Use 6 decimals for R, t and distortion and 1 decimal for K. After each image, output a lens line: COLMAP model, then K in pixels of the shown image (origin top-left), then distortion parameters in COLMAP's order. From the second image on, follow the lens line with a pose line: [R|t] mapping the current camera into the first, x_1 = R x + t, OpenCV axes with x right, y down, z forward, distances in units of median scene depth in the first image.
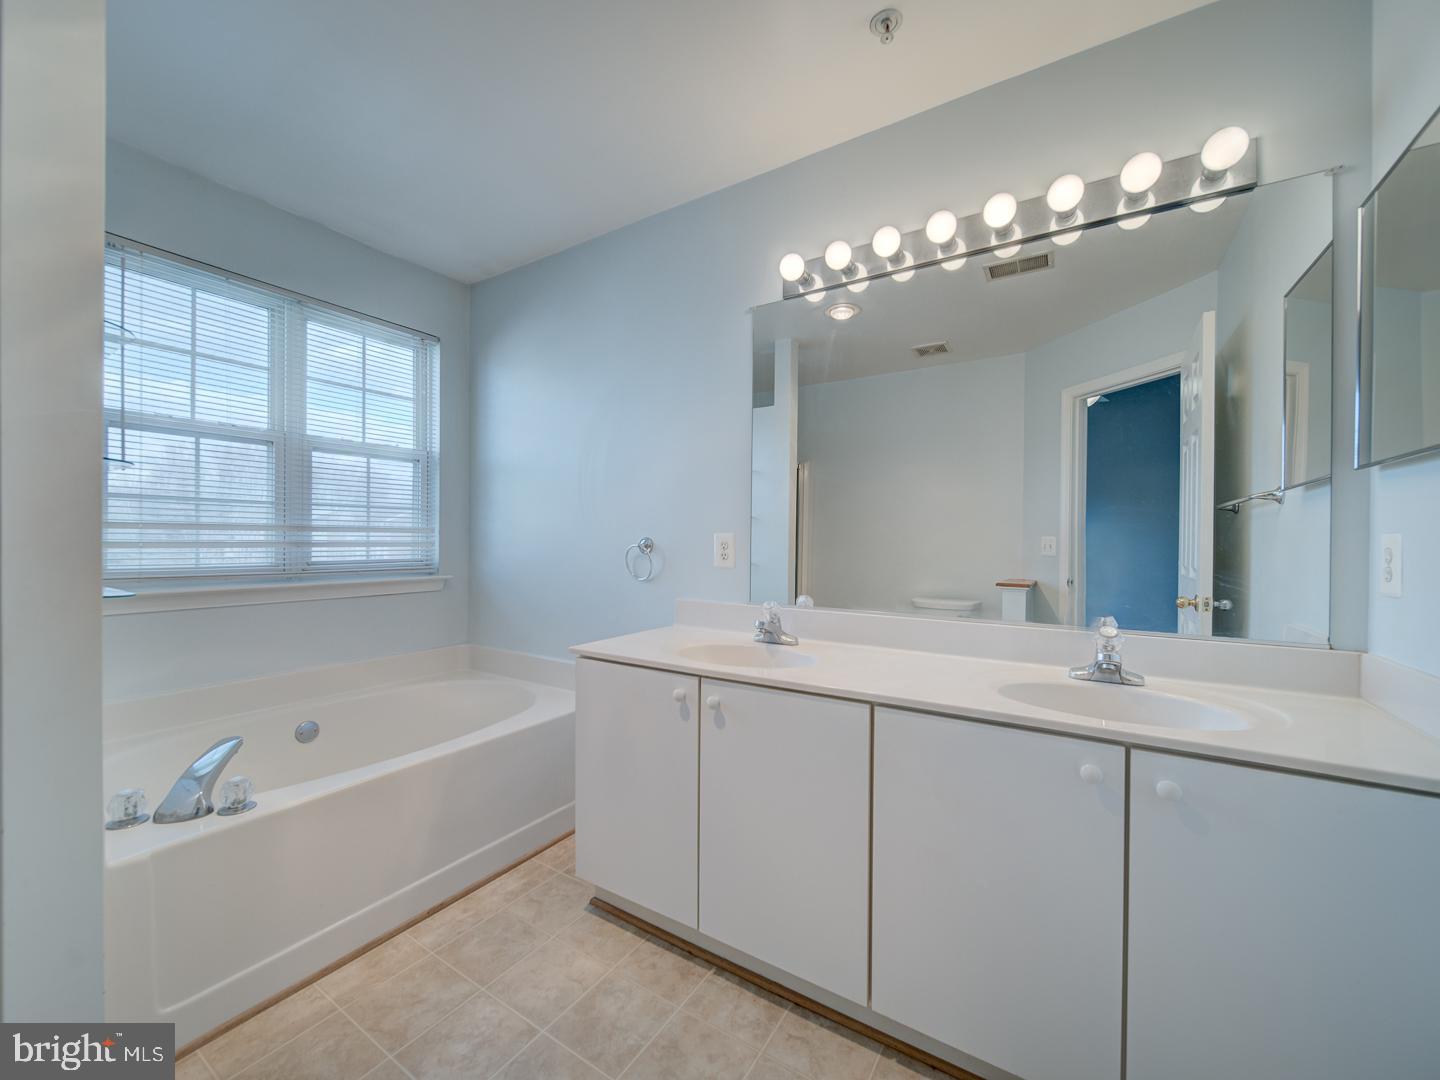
lens RADIAL K [[567.9, 0, 724.1], [0, 567.9, 543.6], [0, 0, 1]] dist [0.001292, -0.001644]
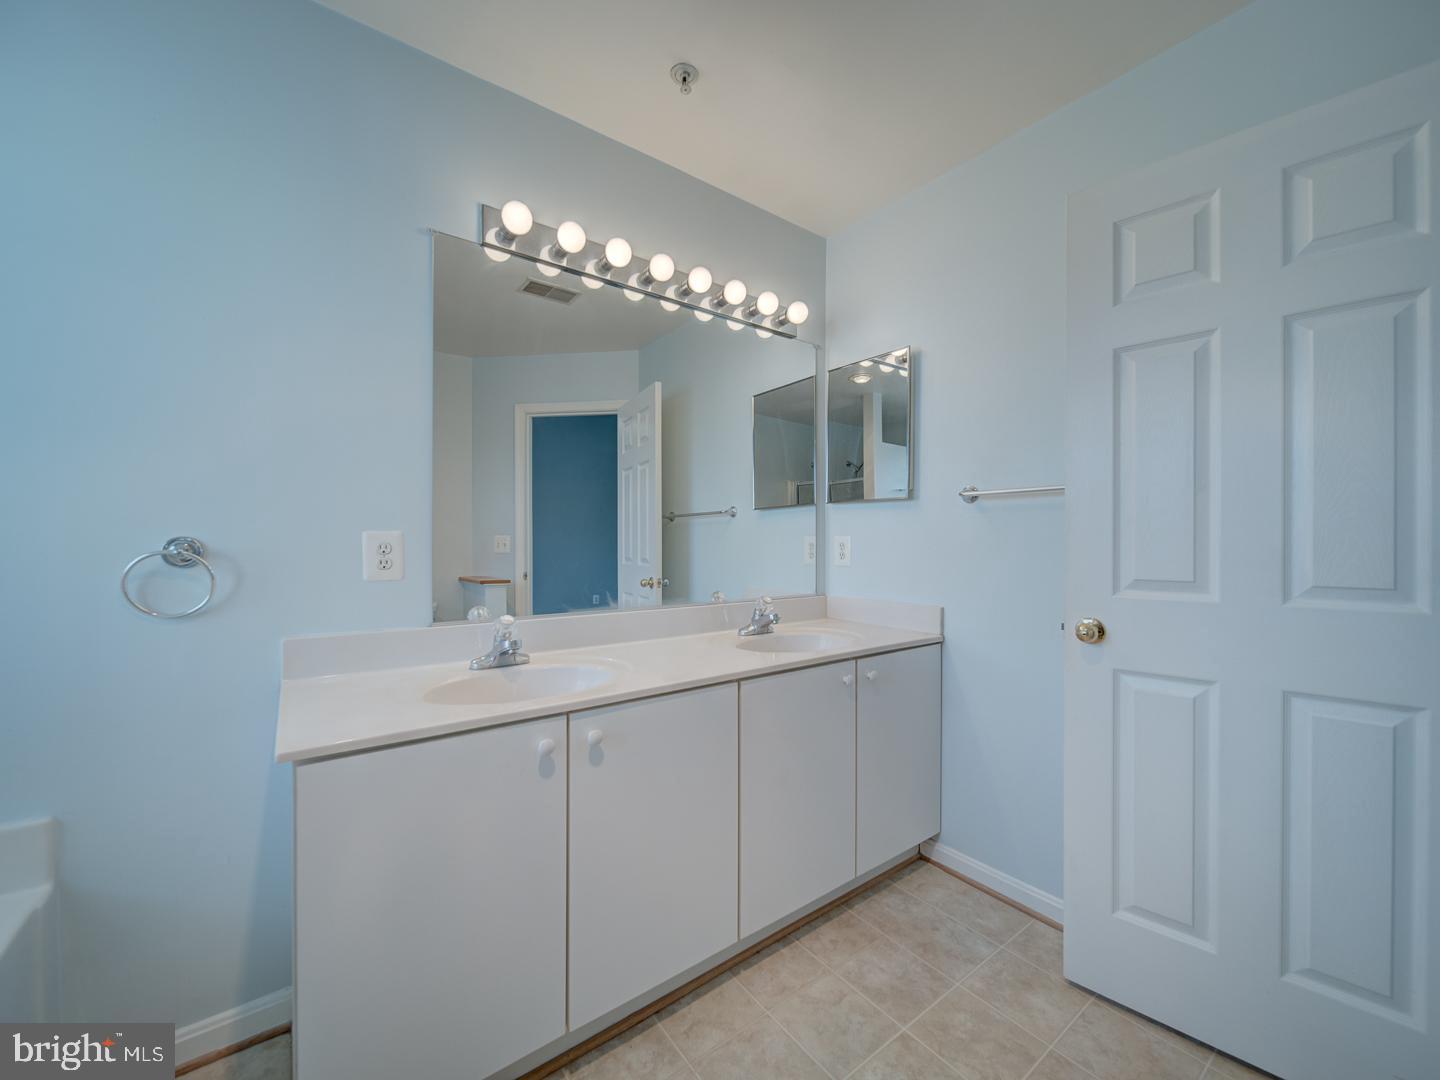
lens RADIAL K [[567.9, 0, 721.8], [0, 567.9, 544.1], [0, 0, 1]] dist [0.001292, -0.001644]
pose [[0.352895, -0.012868, 0.935575, -0.714140], [0.006904, 0.999914, 0.011148, -0.011013], [-0.935638, 0.002525, 0.352953, 0.523125]]
